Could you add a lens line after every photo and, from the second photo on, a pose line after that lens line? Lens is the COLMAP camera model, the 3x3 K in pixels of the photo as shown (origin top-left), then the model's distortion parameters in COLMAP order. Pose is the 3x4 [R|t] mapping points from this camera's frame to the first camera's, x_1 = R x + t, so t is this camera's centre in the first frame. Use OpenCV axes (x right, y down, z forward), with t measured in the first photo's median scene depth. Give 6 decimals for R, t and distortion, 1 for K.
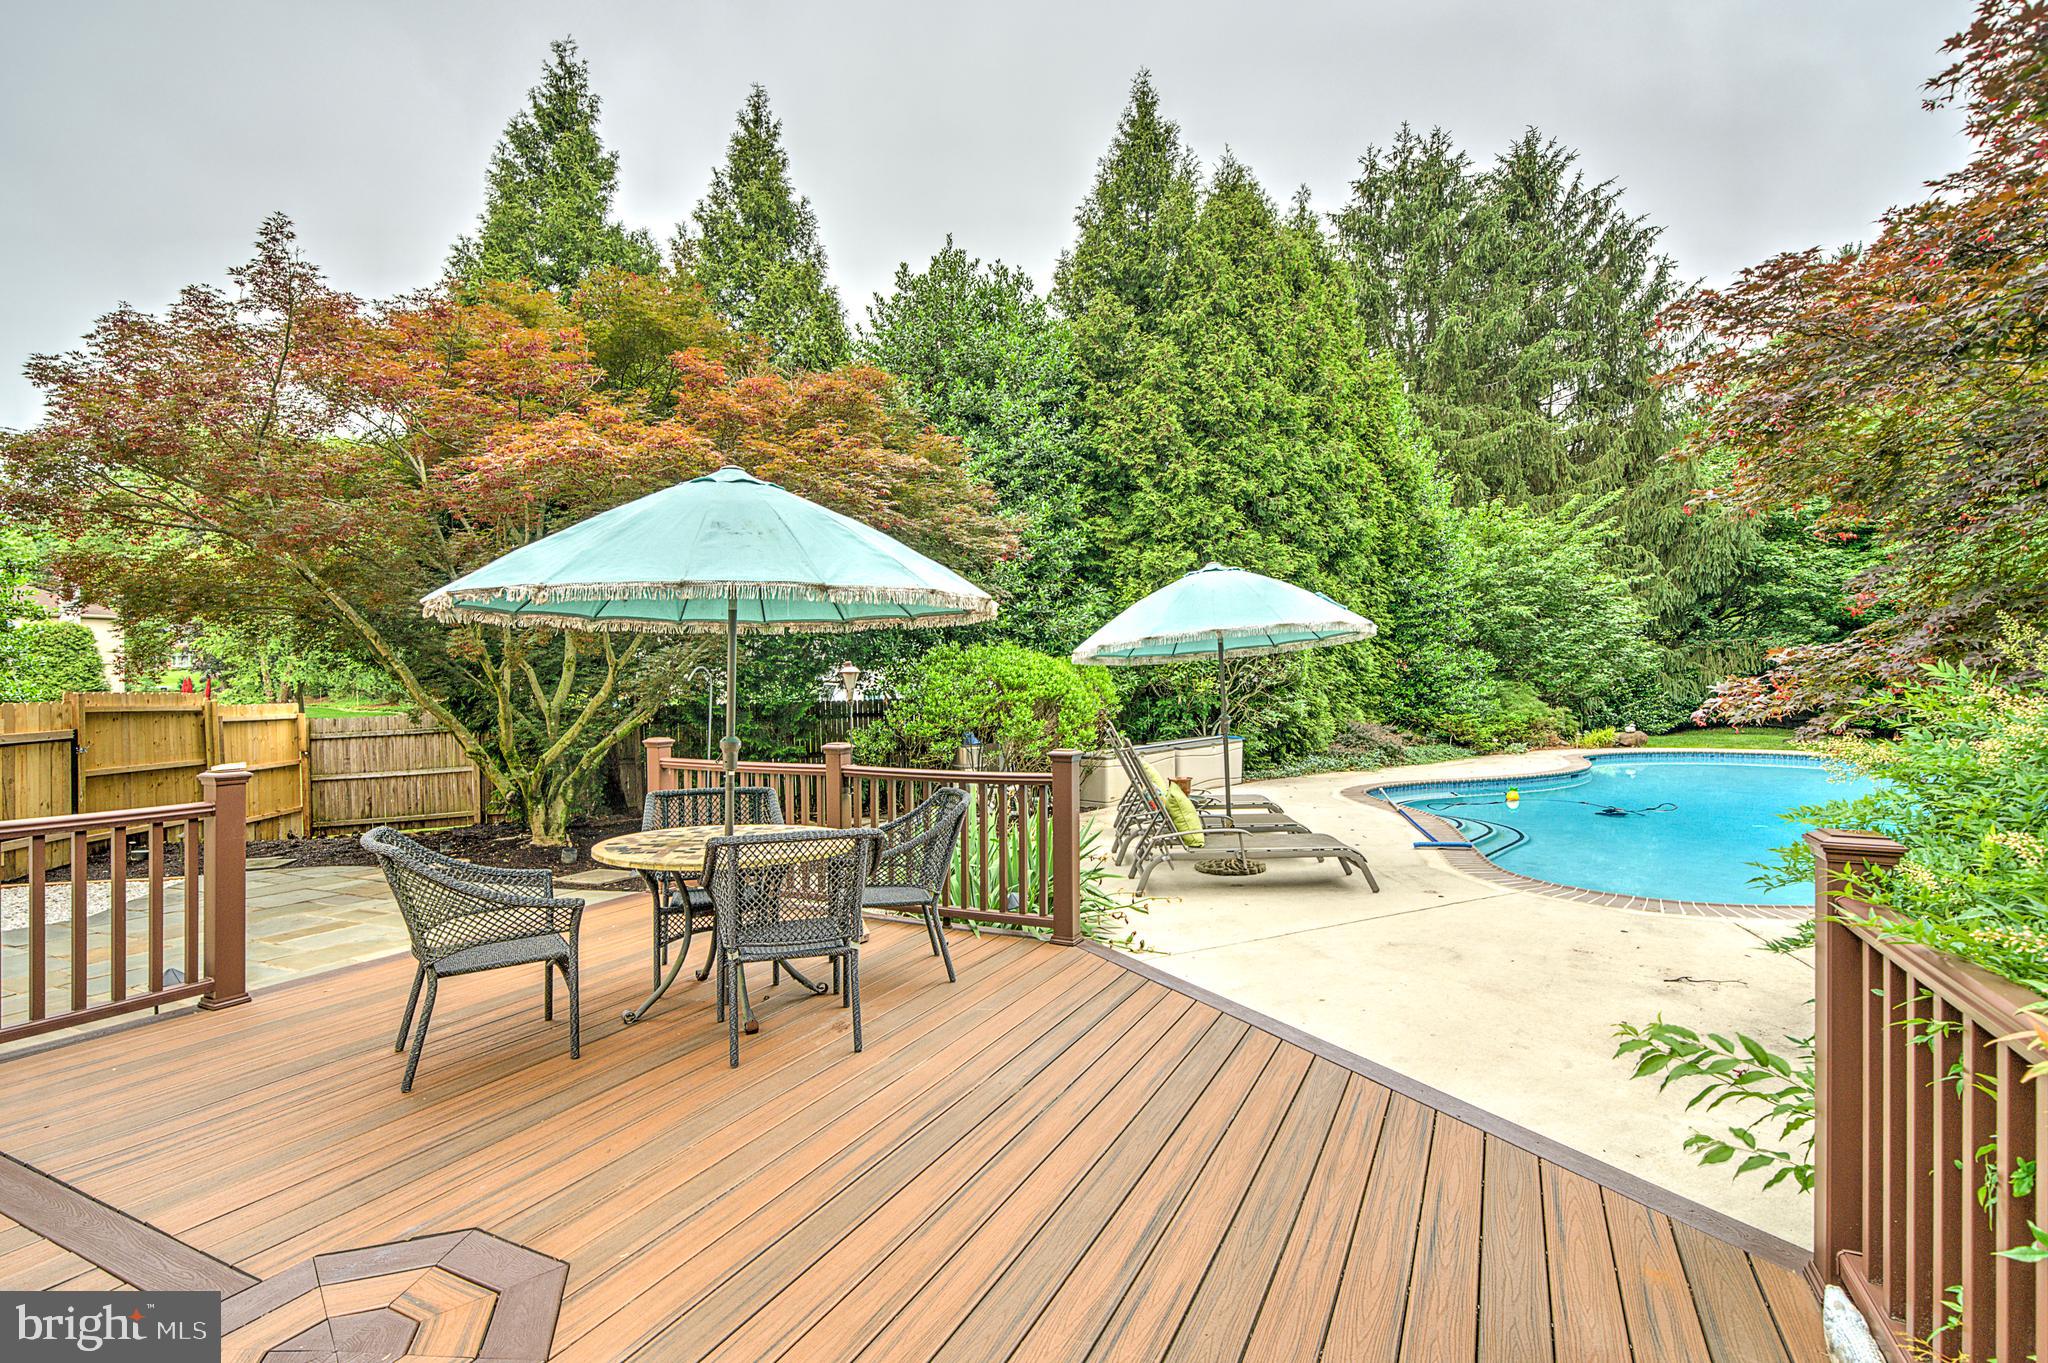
lens RADIAL K [[963.4, 0, 1021.4], [0, 963.4, 674.7], [0, 0, 1]] dist [0.009589, -0.000695]
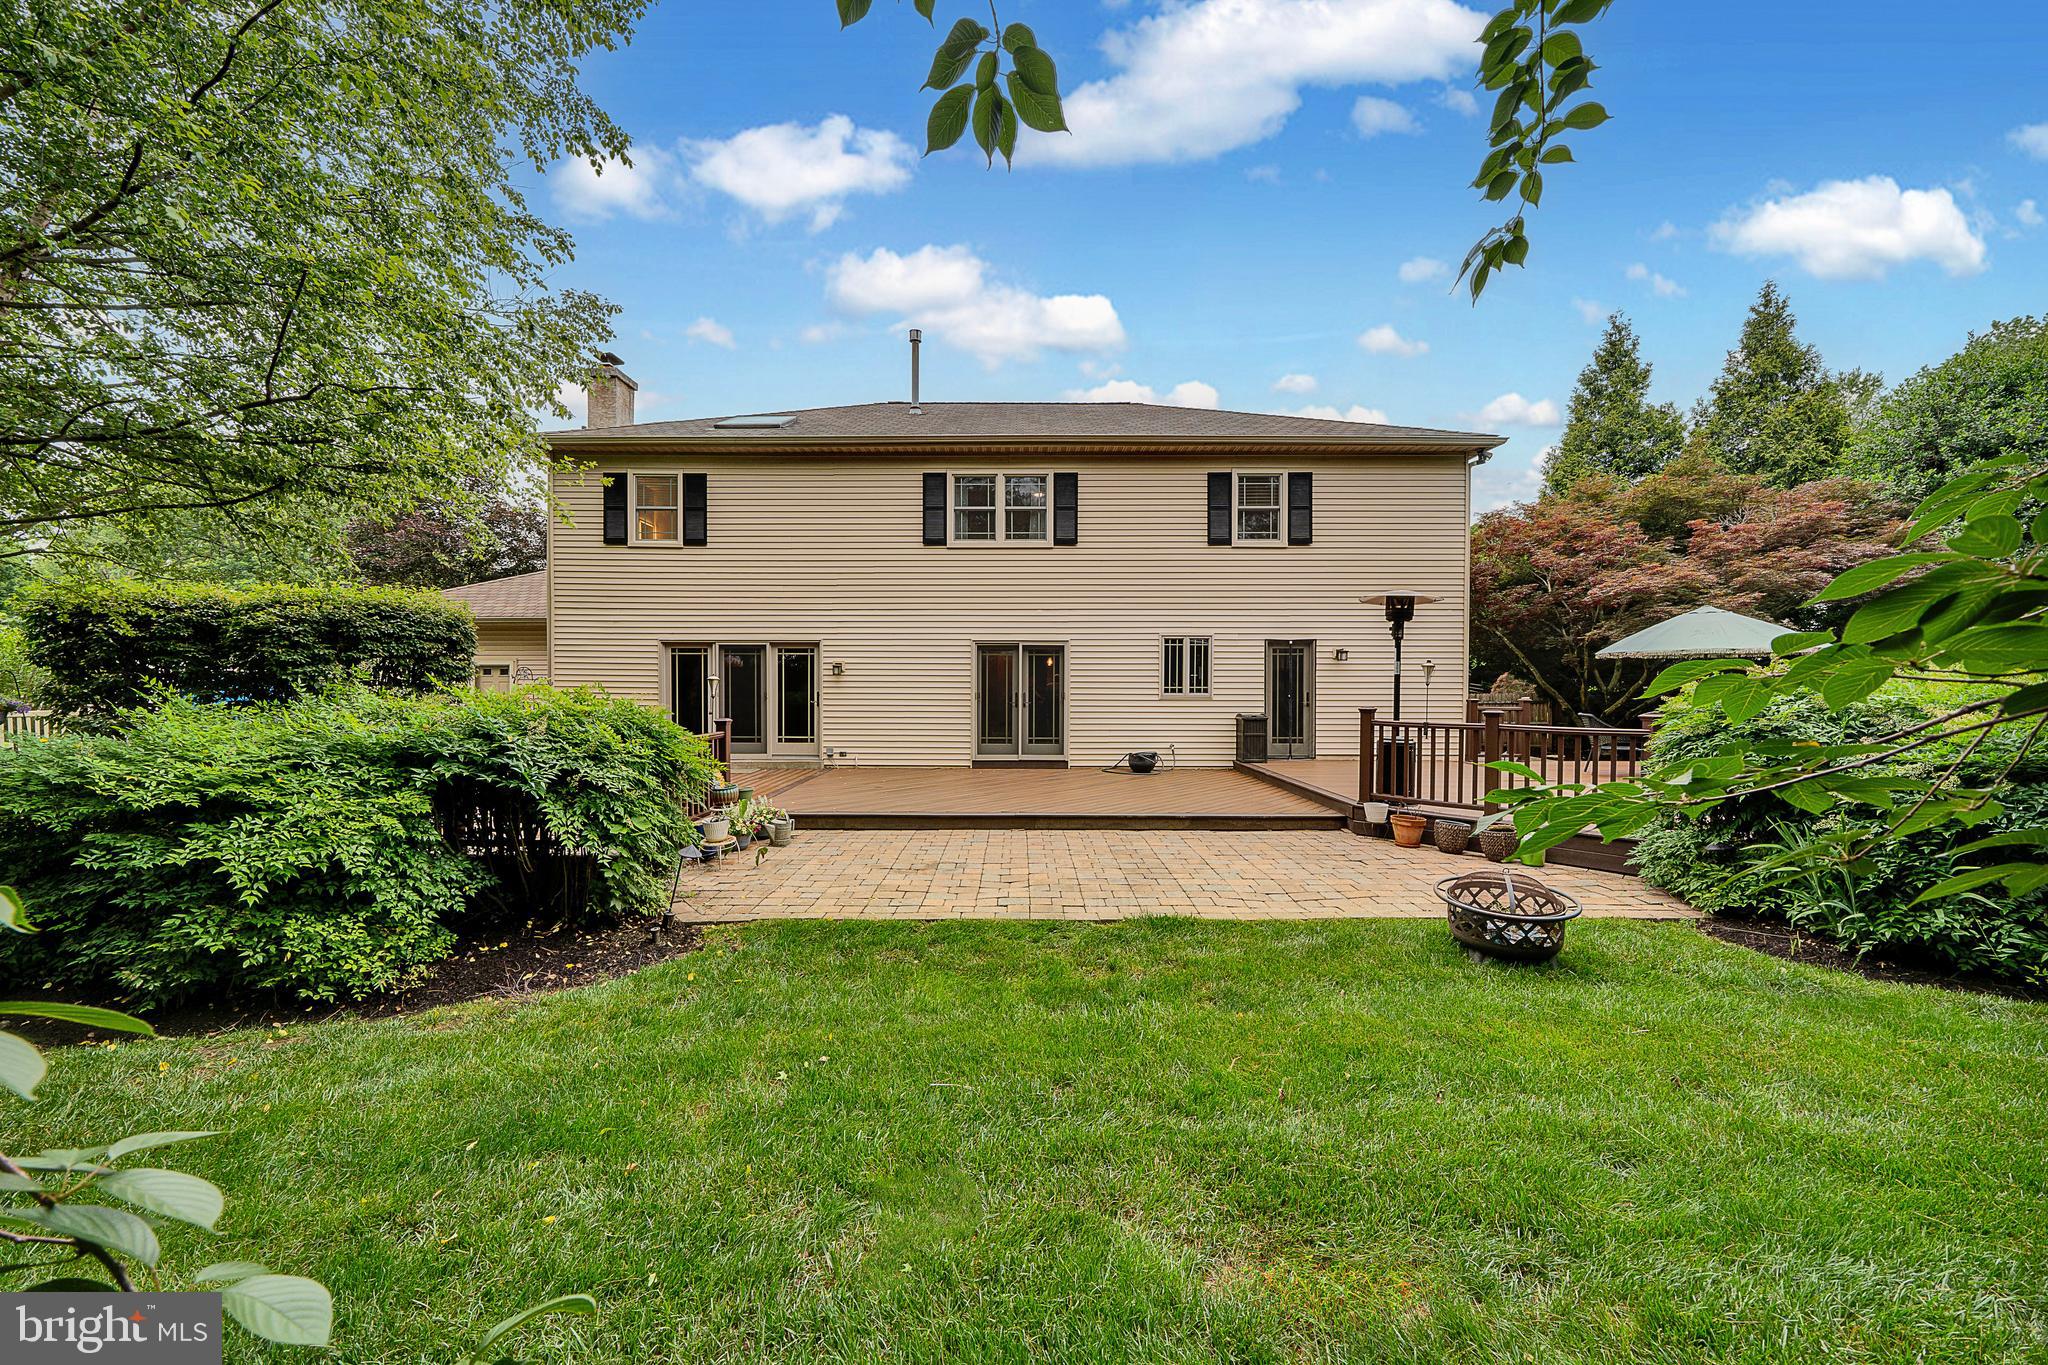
lens RADIAL K [[689.6, 0, 1042.9], [0, 689.6, 687.8], [0, 0, 1]] dist [-0.001626, 0.000315]
pose [[0.455121, 0.023064, -0.890131, 0.184457], [-0.003864, 0.999706, 0.023927, 0.000282], [0.890421, -0.007450, 0.455077, -0.504007]]
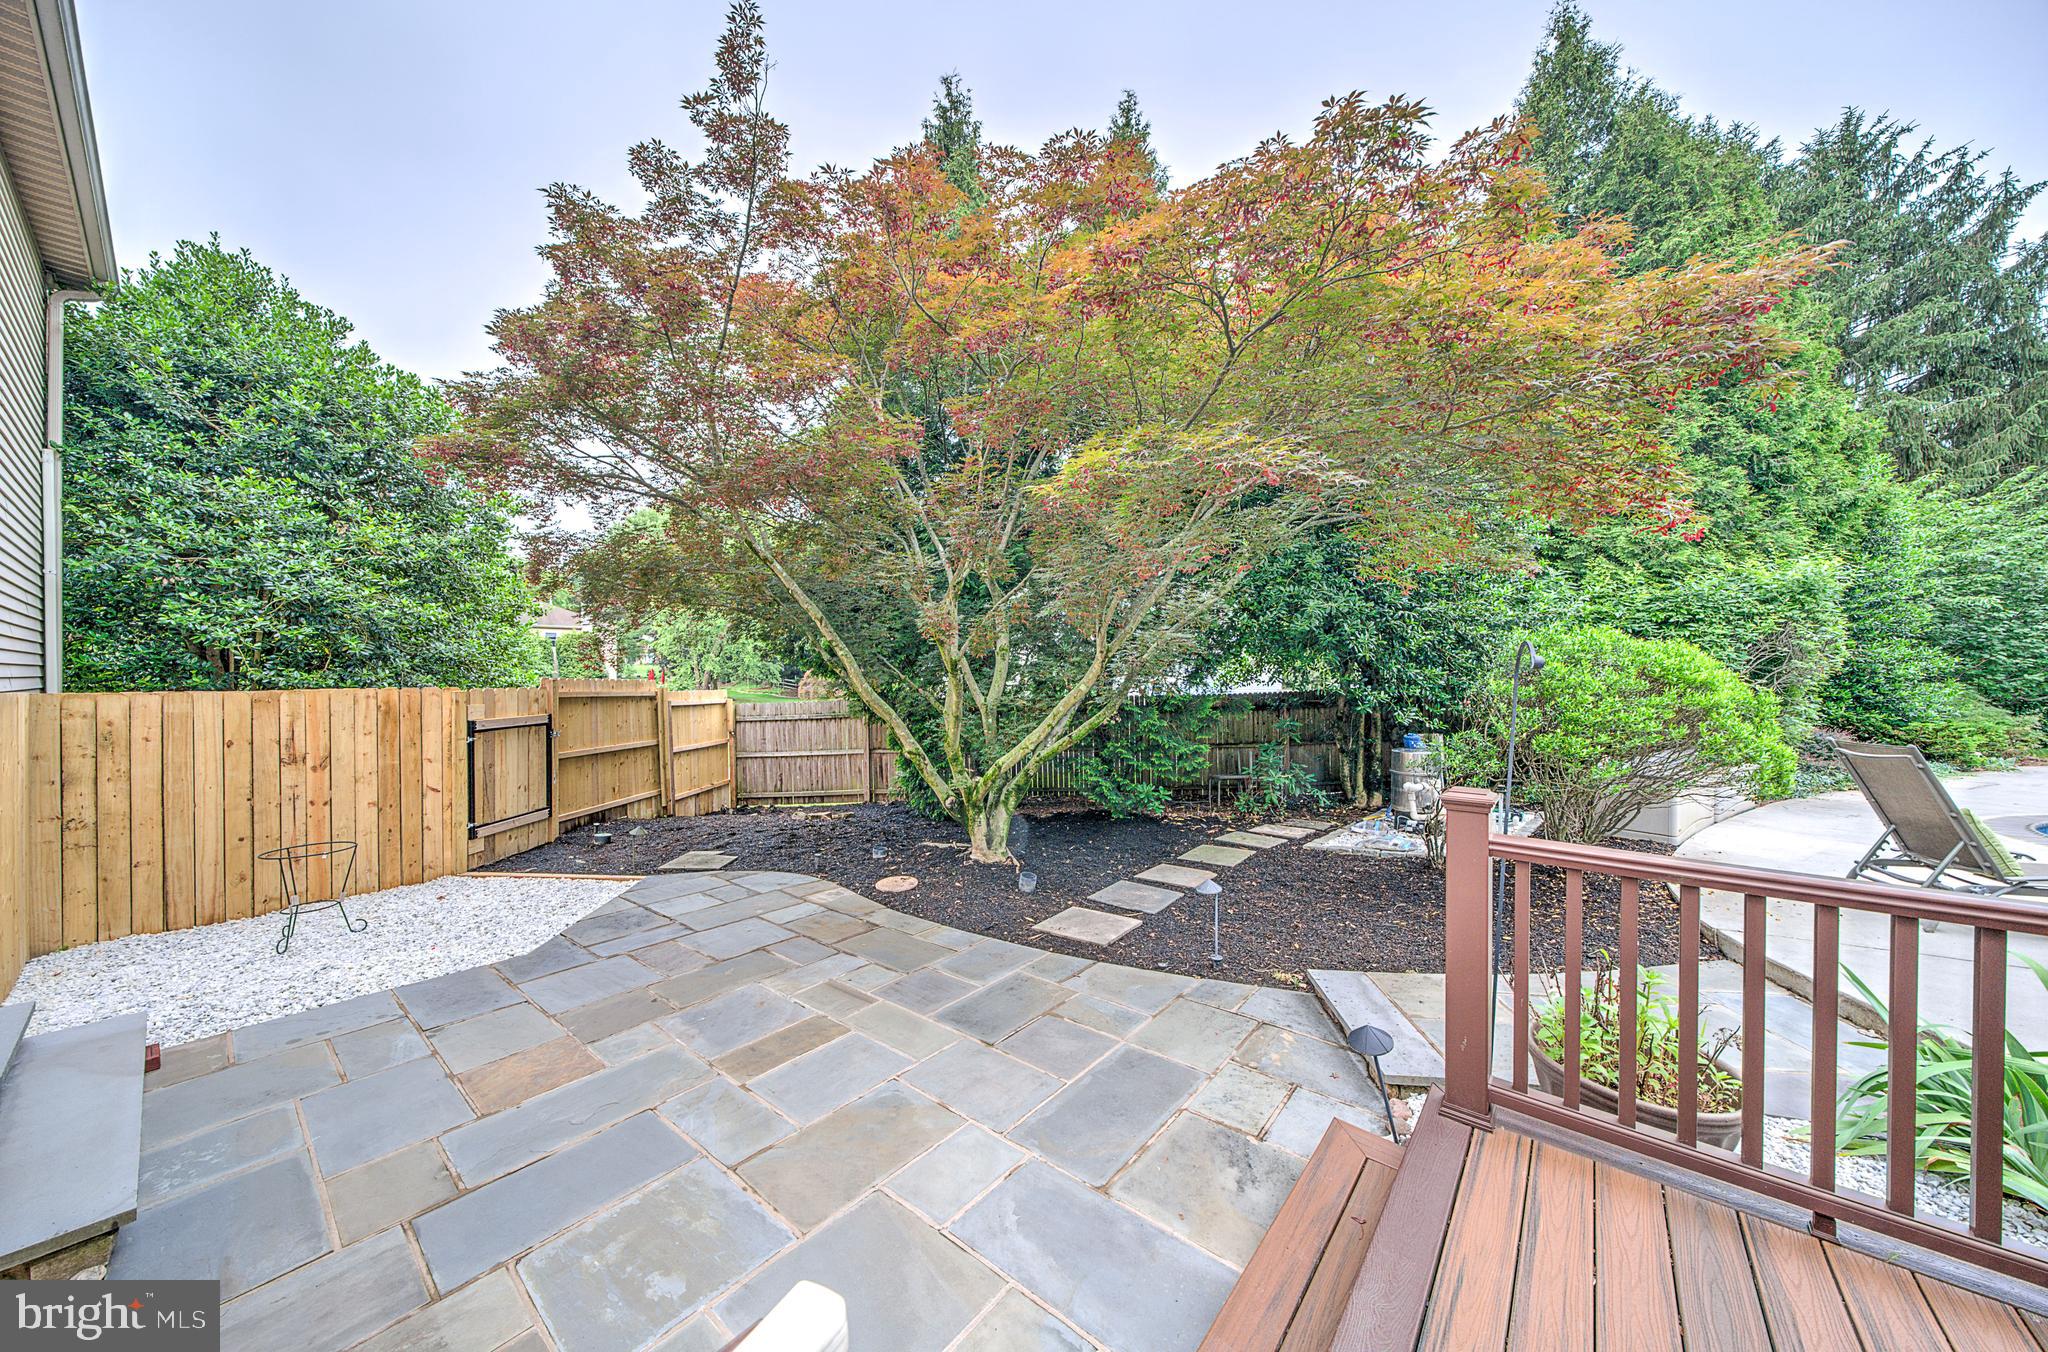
lens RADIAL K [[689.6, 0, 1018.6], [0, 689.6, 675.9], [0, 0, 1]] dist [-0.001626, 0.000315]
pose [[0.975445, 0.010842, -0.219977, -0.227554], [-0.009567, 0.999931, 0.006862, 0.003869], [0.220036, -0.004589, 0.975481, 0.275432]]
